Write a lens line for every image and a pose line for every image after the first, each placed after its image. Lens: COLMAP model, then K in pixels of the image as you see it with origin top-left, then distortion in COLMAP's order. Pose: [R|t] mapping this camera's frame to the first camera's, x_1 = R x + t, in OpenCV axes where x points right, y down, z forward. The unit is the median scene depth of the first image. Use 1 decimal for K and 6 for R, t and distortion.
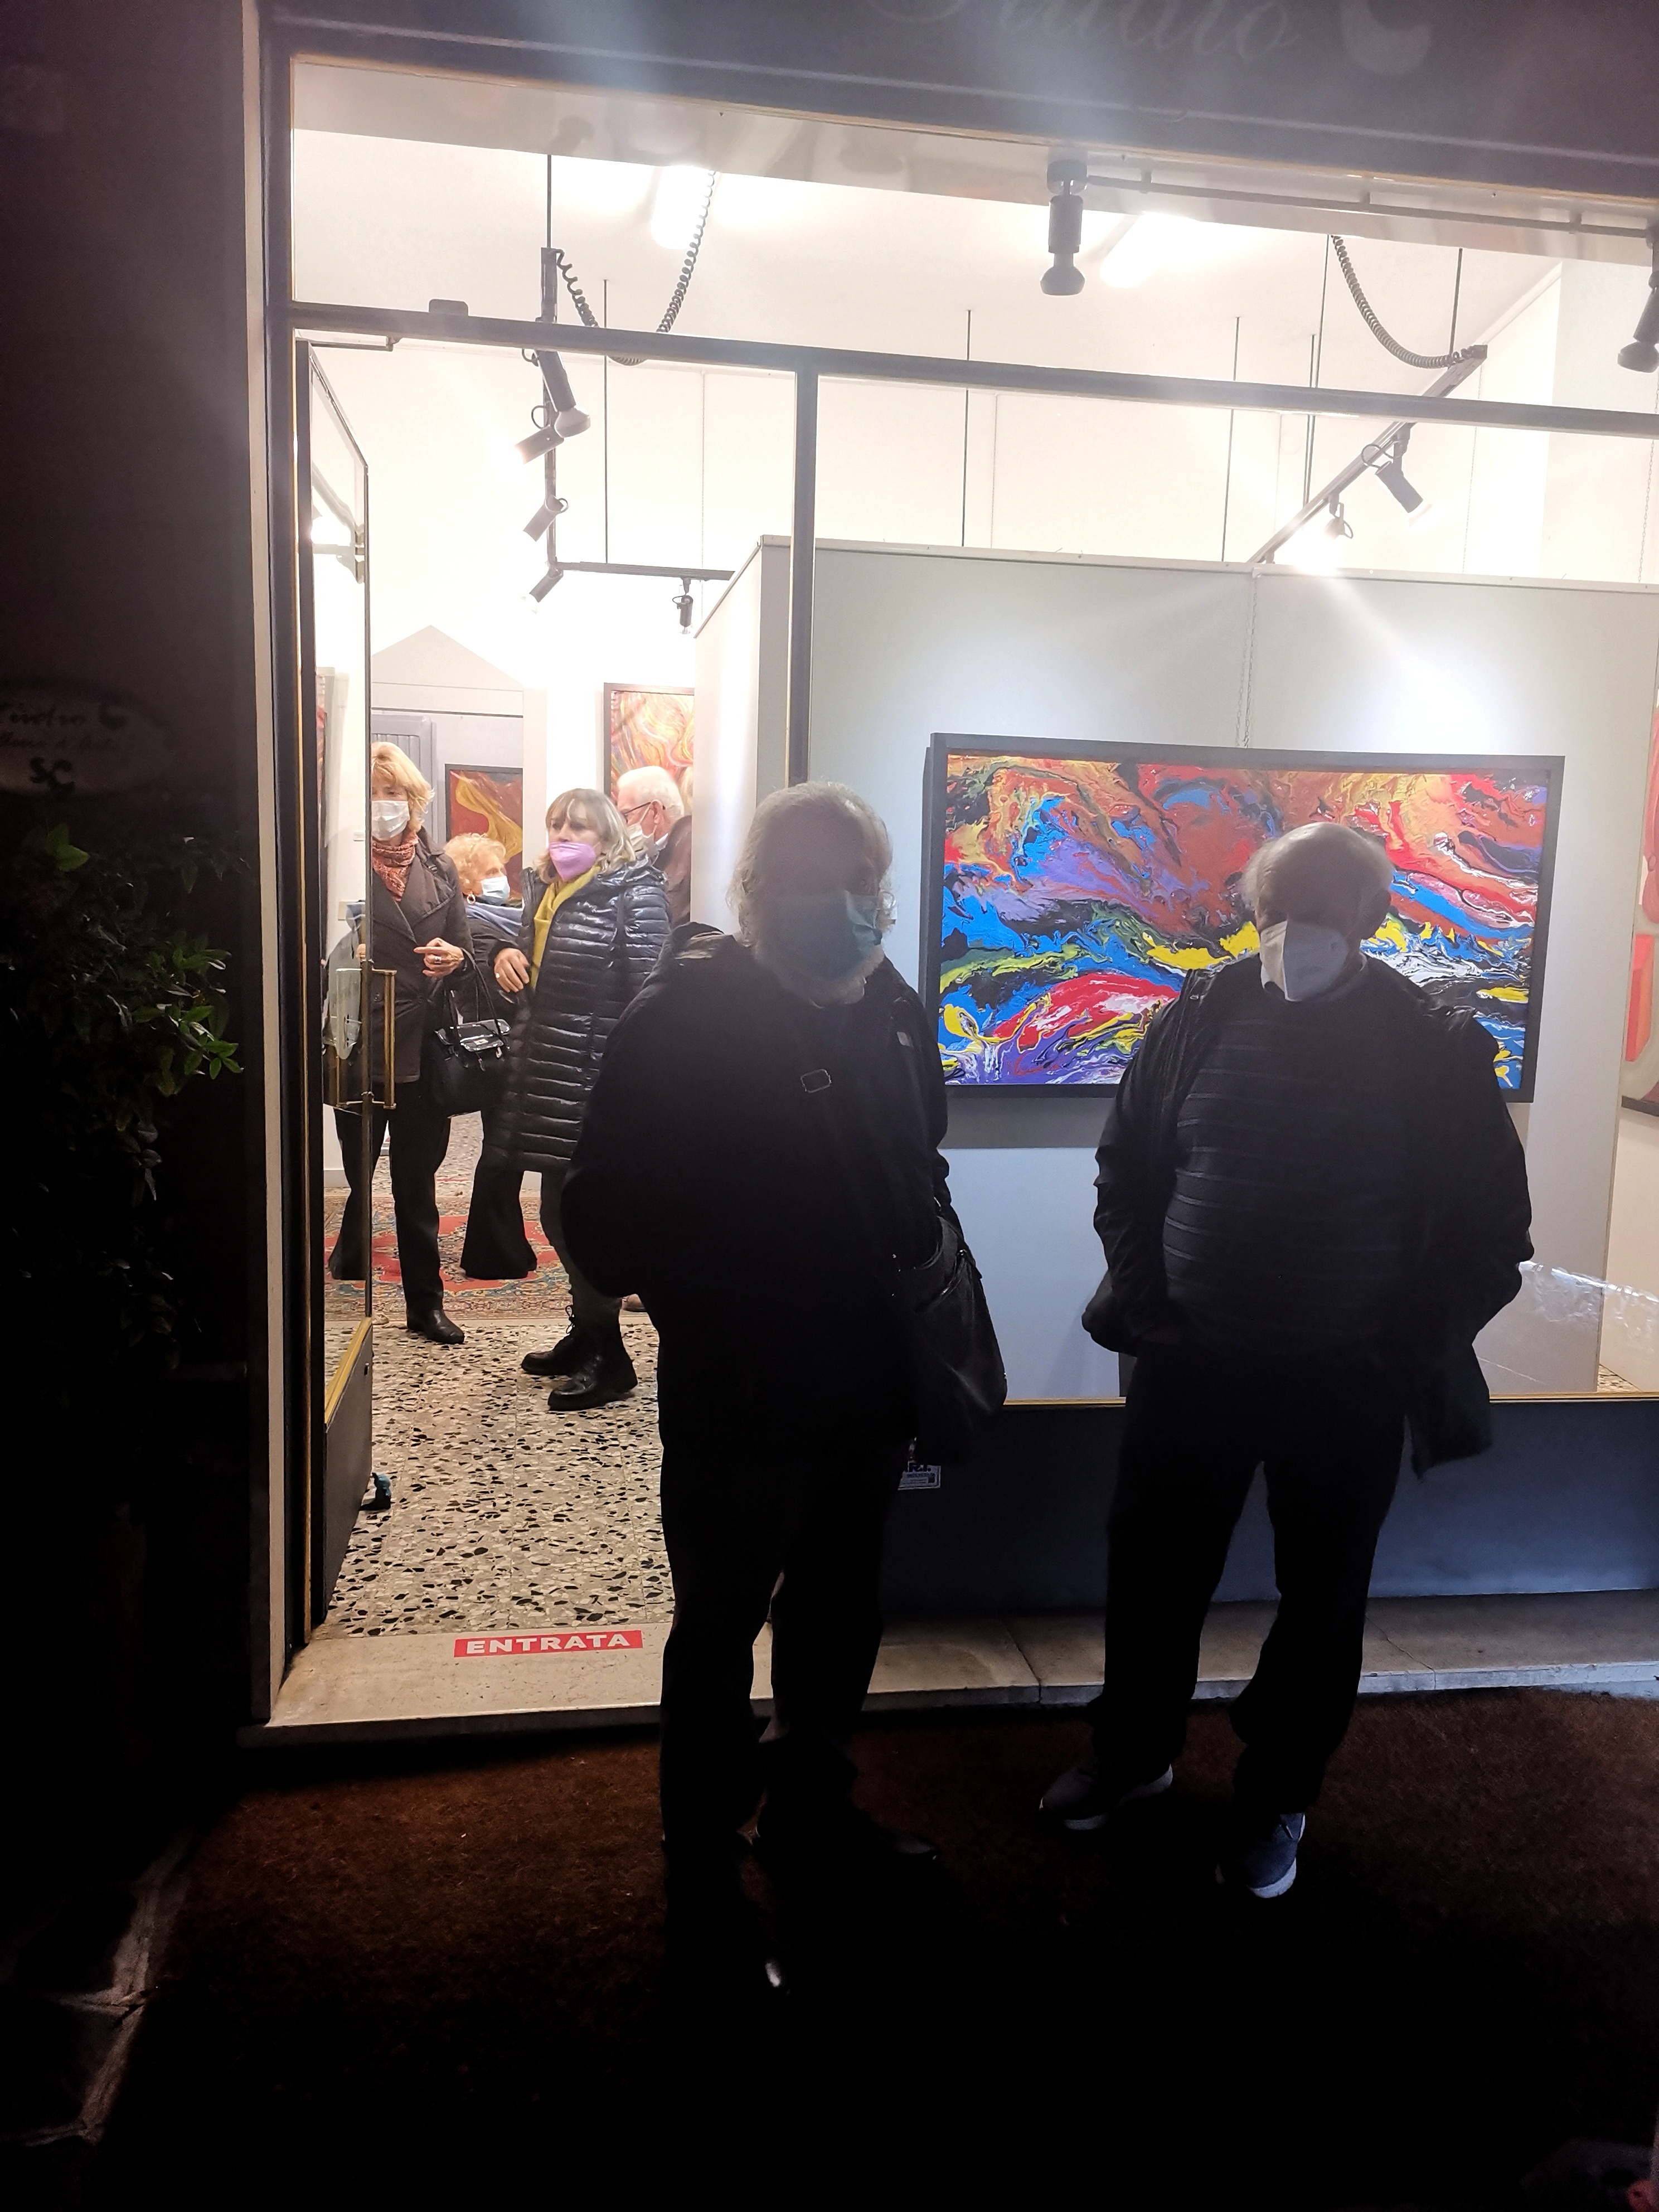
lens RADIAL K [[1779.1, 0, 820.2], [0, 1779.1, 1105.9], [0, 0, 1]] dist [0.124231, -0.116380]
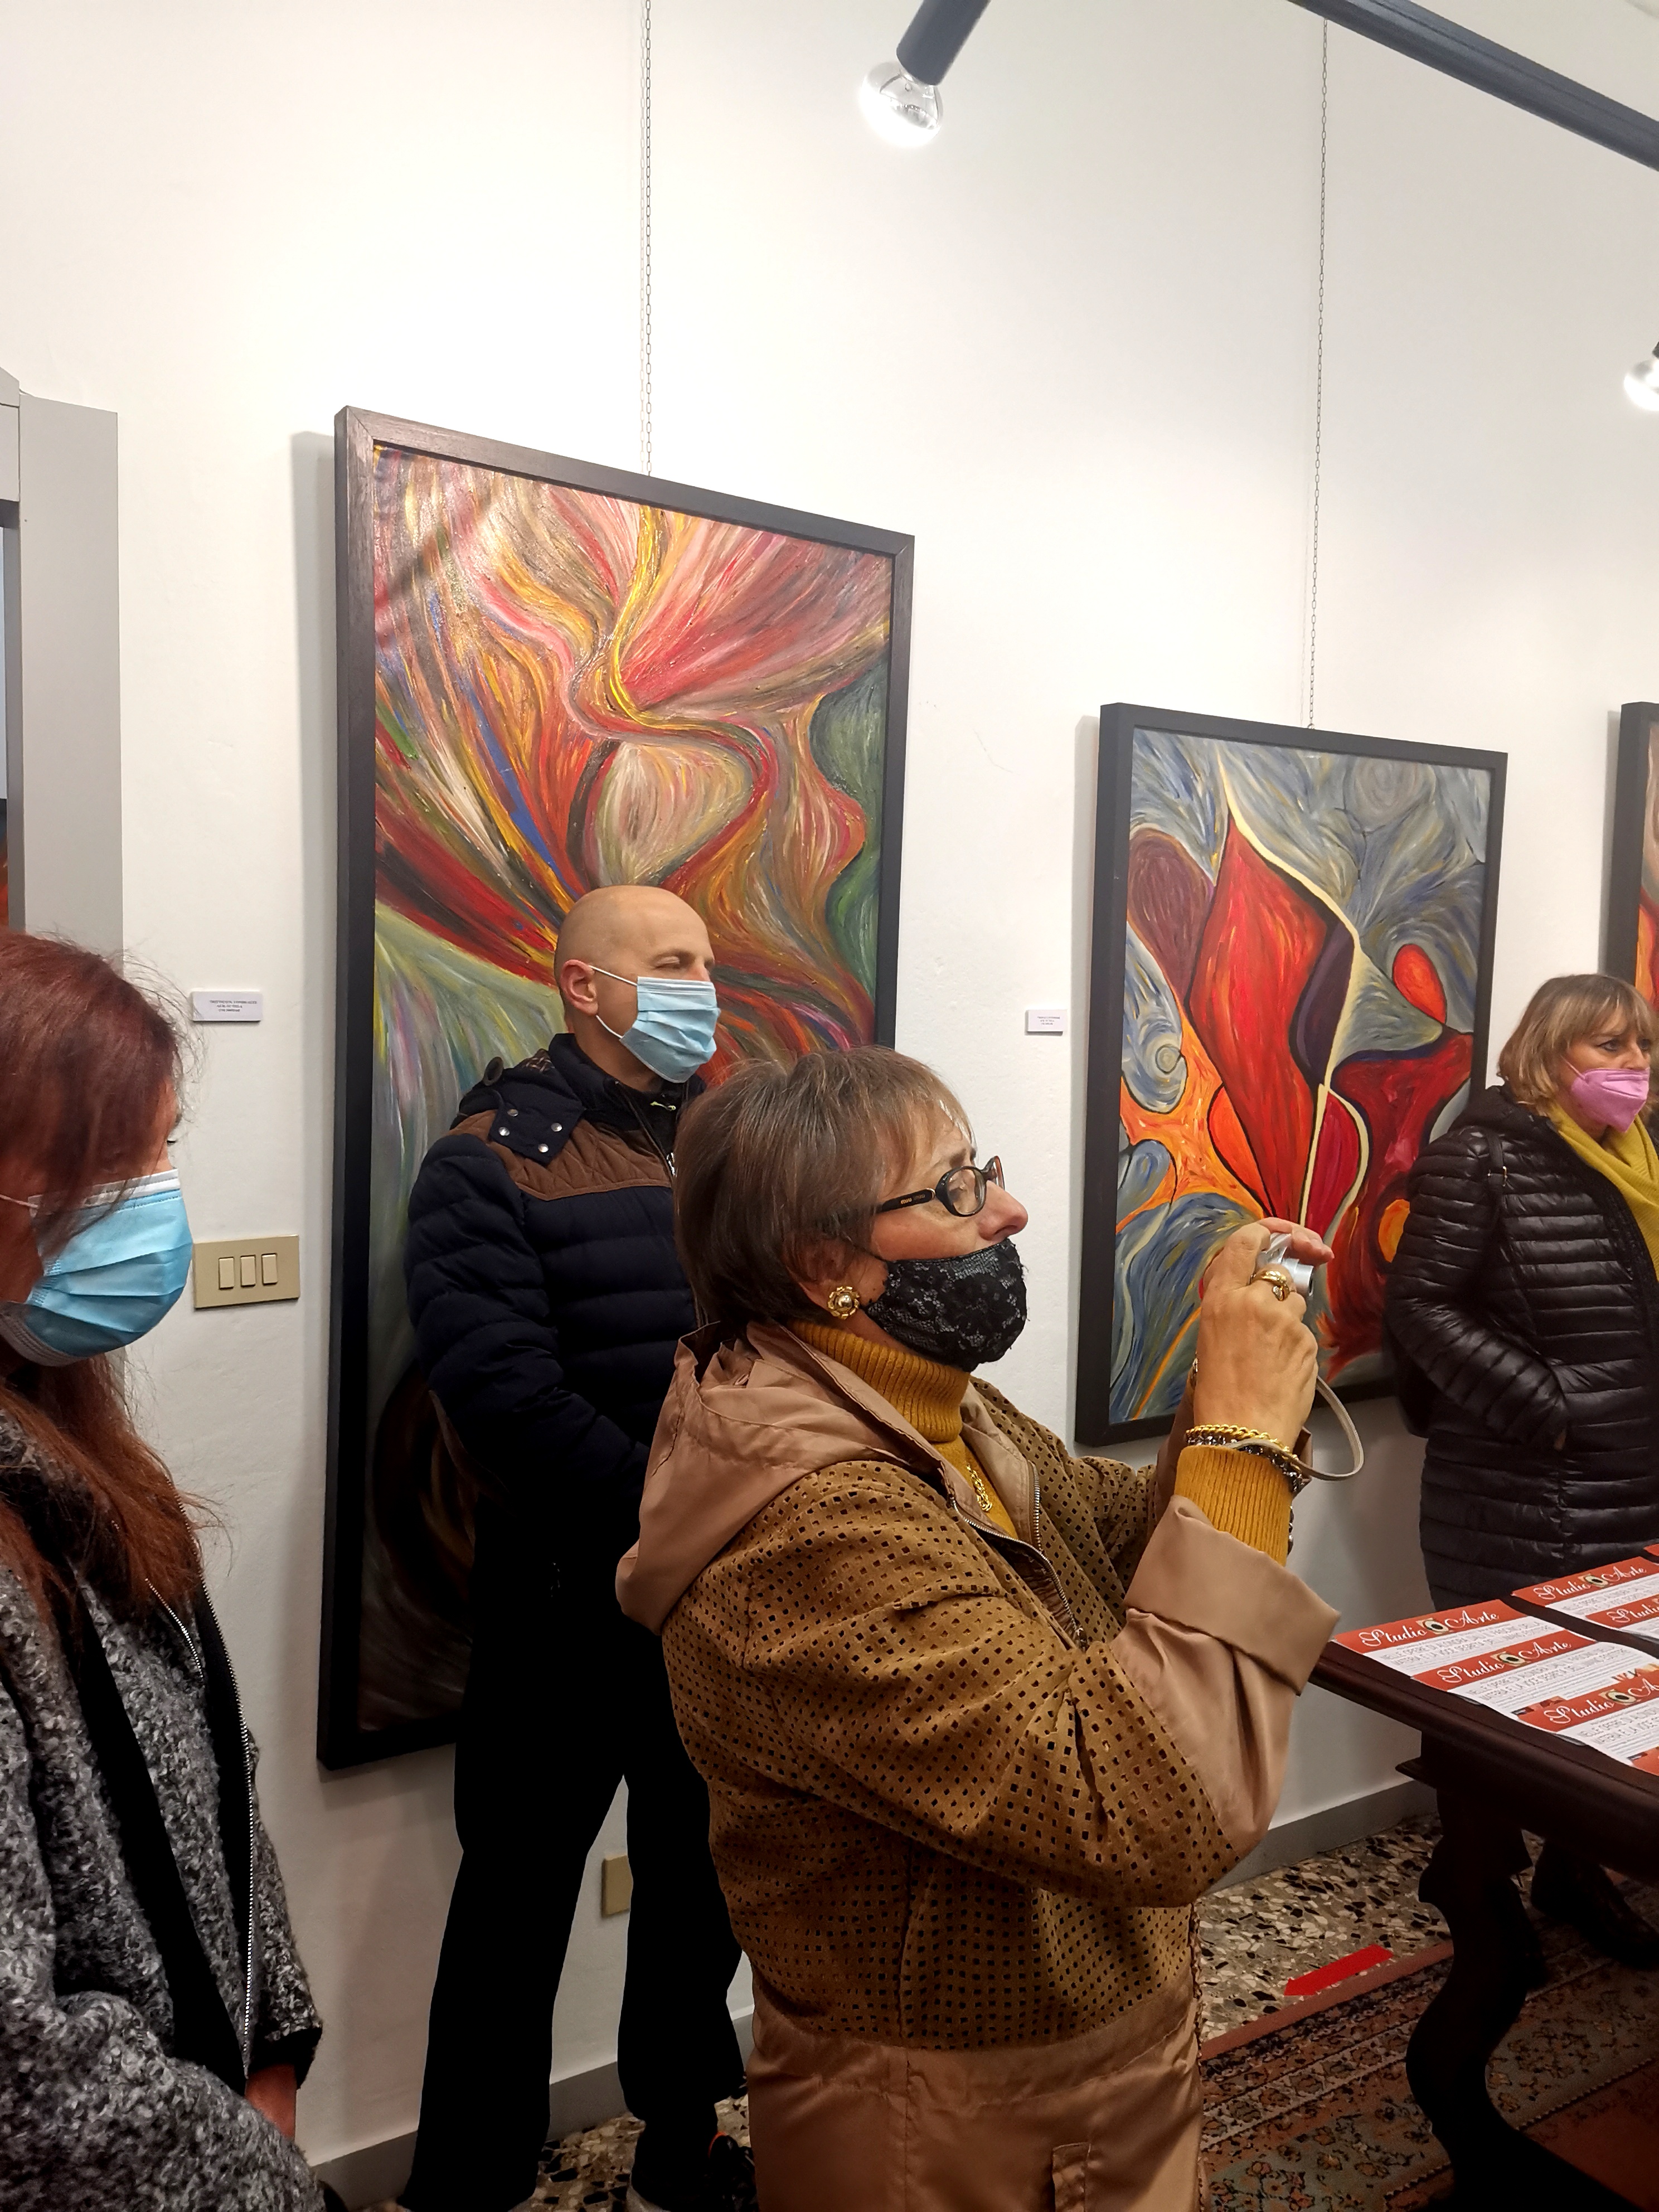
lens RADIAL K [[1779.1, 0, 817.6], [0, 1779.1, 1117.2], [0, 0, 1]] dist [0.124231, -0.116380]
pose [[0.914057, -0.037286, 0.403868, -0.320207], [0.057223, 0.997660, -0.037405, -0.217437], [-0.401529, 0.057301, 0.914052, 1.371329]]
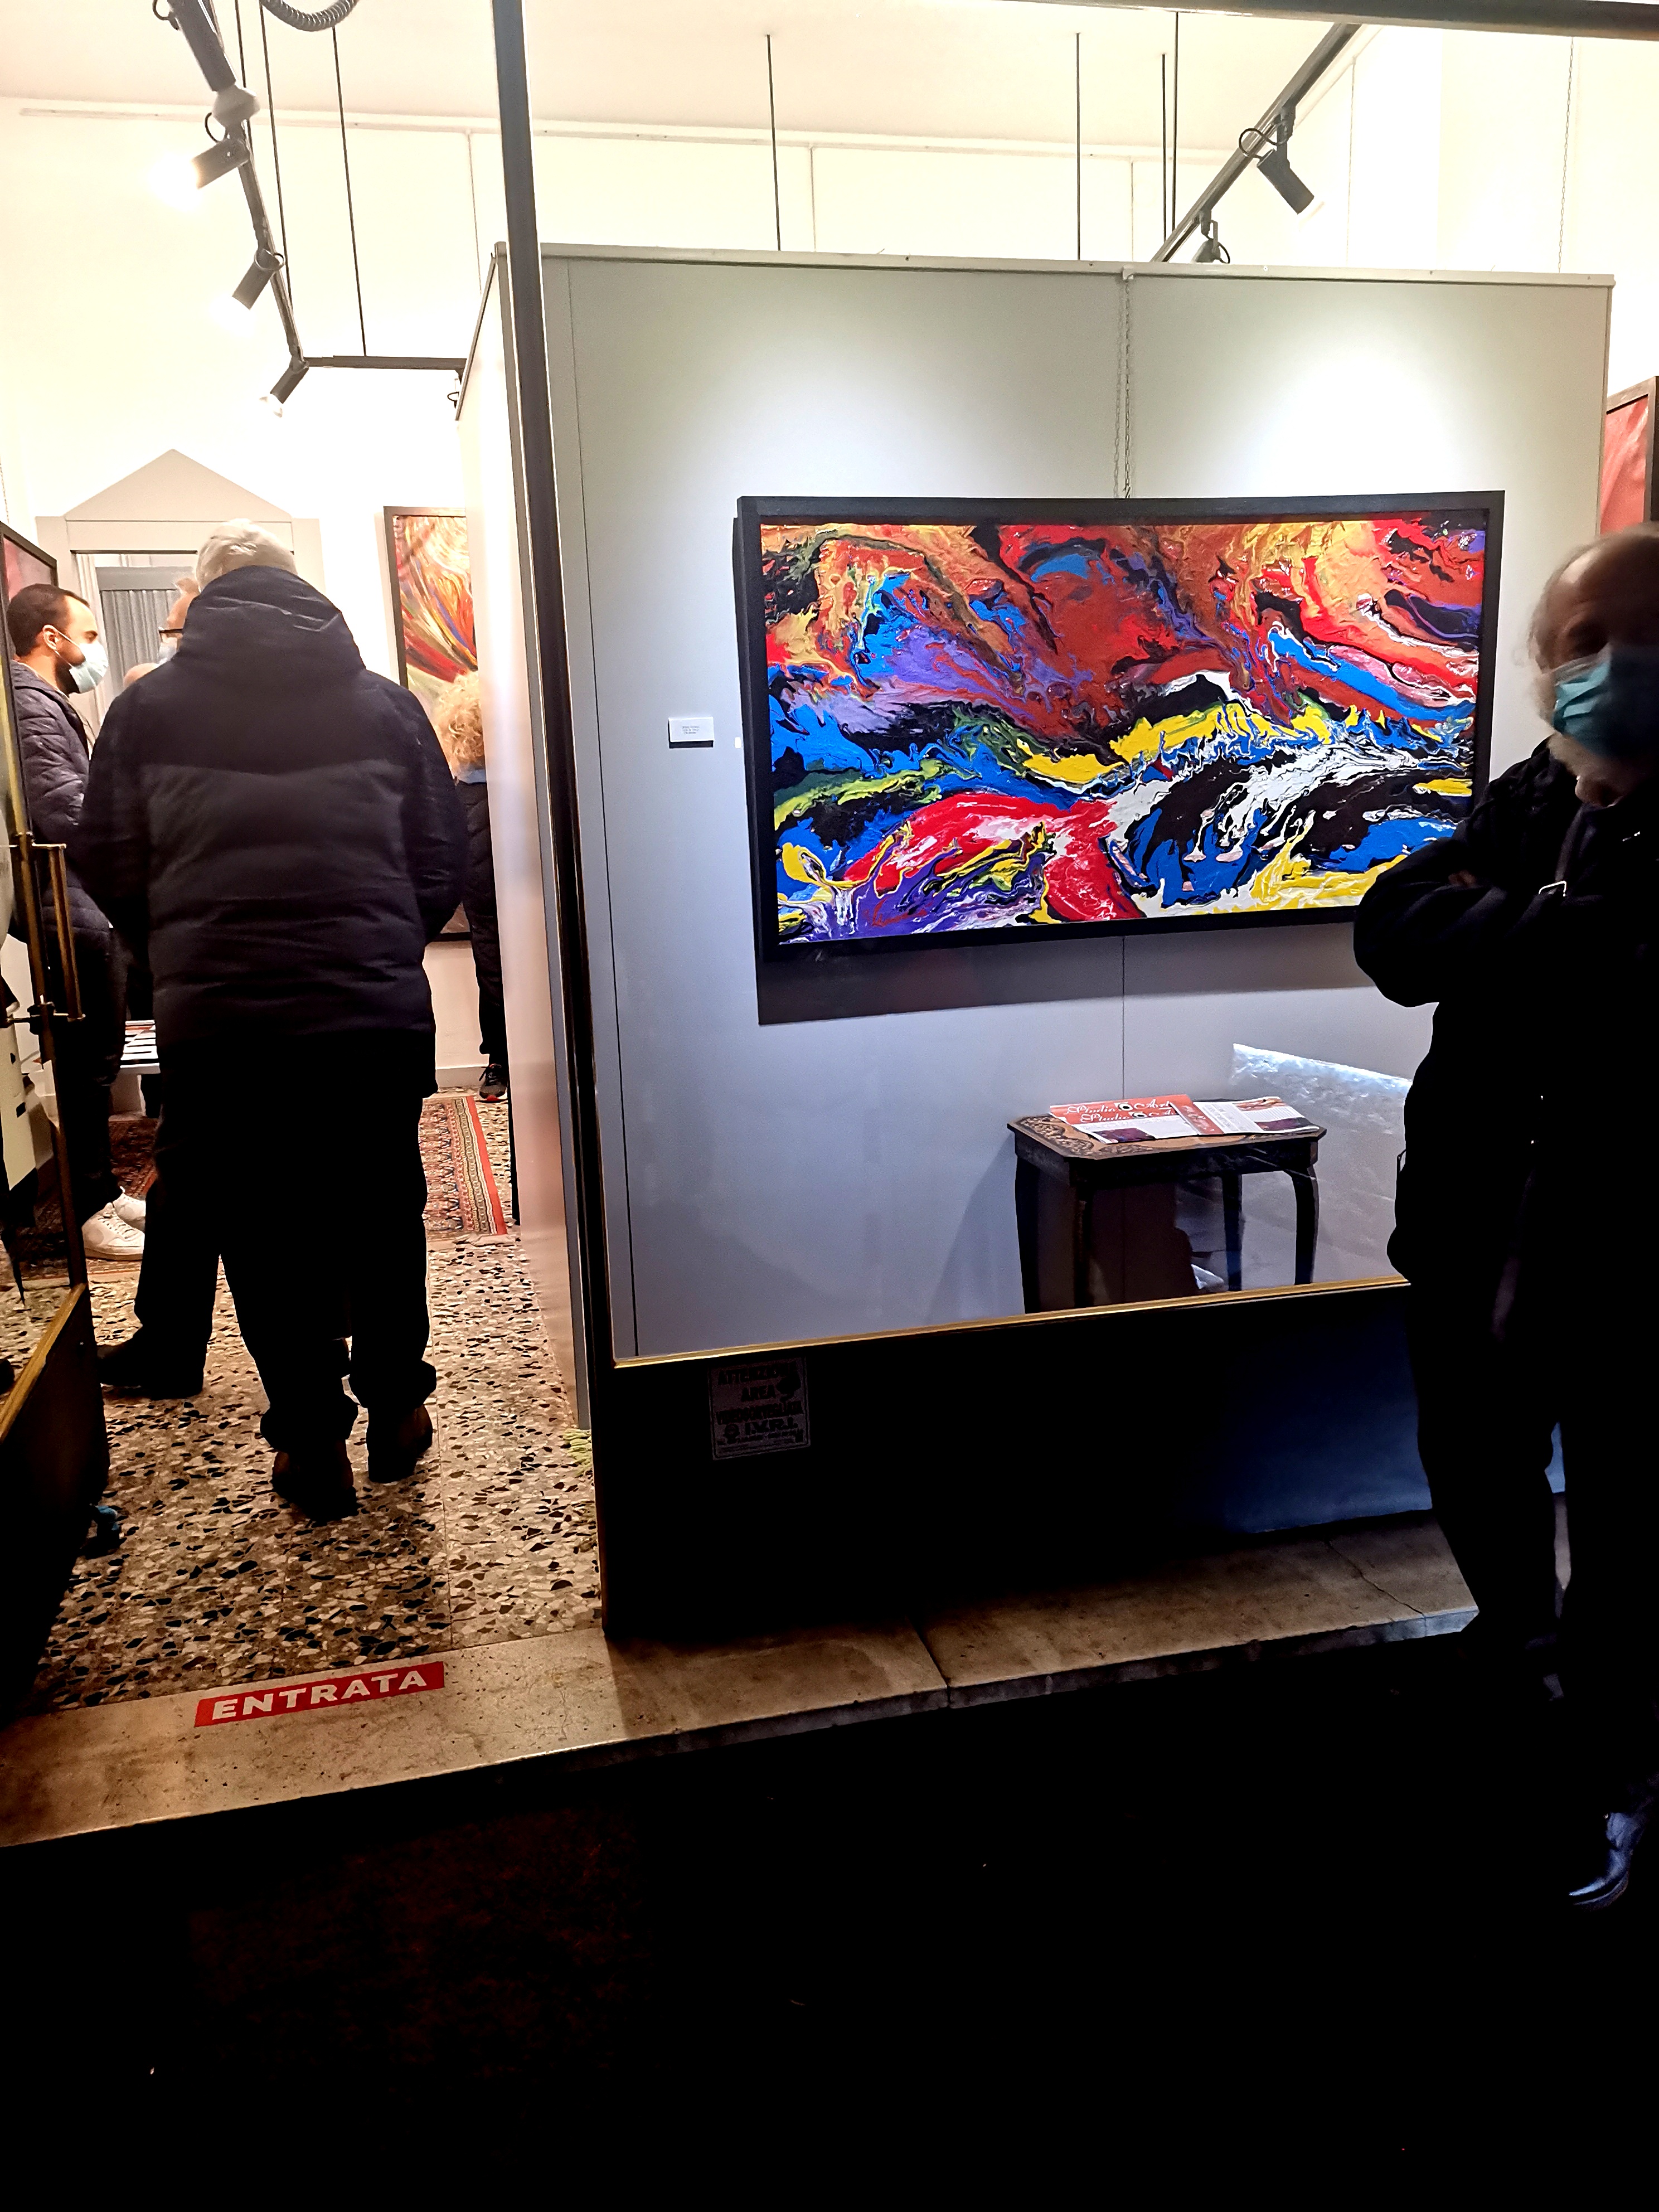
lens RADIAL K [[1779.1, 0, 828.7], [0, 1779.1, 1103.9], [0, 0, 1]] dist [0.124231, -0.116380]
pose [[0.995067, -0.076560, 0.063089, 0.030517], [0.071792, 0.994622, 0.074656, 0.001512], [-0.068465, -0.069759, 0.995212, 0.180571]]
